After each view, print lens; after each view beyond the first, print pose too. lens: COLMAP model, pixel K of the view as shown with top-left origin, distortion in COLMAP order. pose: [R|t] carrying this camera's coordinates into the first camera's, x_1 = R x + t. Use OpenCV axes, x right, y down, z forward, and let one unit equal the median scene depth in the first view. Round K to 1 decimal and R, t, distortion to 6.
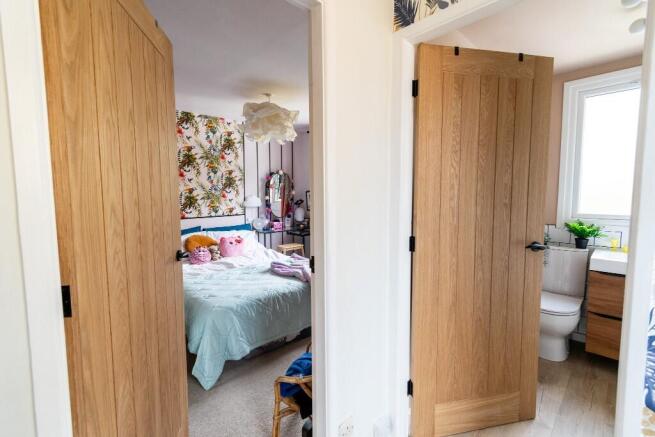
lens RADIAL K [[290.8, 0, 329.8], [0, 290.8, 214.9], [0, 0, 1]] dist [0.002583, -0.000267]
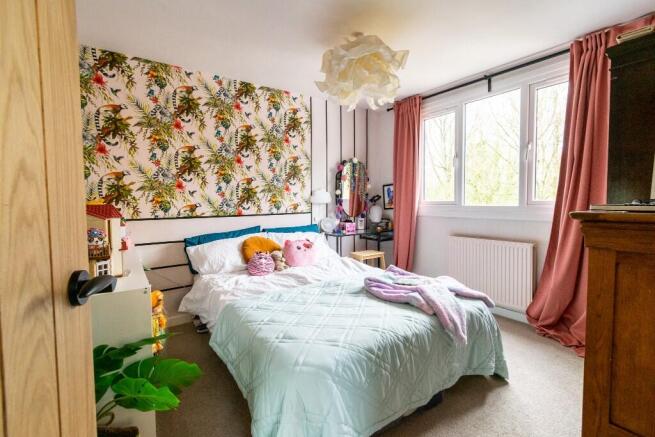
lens RADIAL K [[290.8, 0, 329.8], [0, 290.8, 214.9], [0, 0, 1]] dist [0.002583, -0.000267]
pose [[0.988352, 0.005113, -0.152098, -0.135763], [-0.008476, 0.999733, -0.021474, 0.024465], [0.151948, 0.022513, 0.988132, 0.244695]]
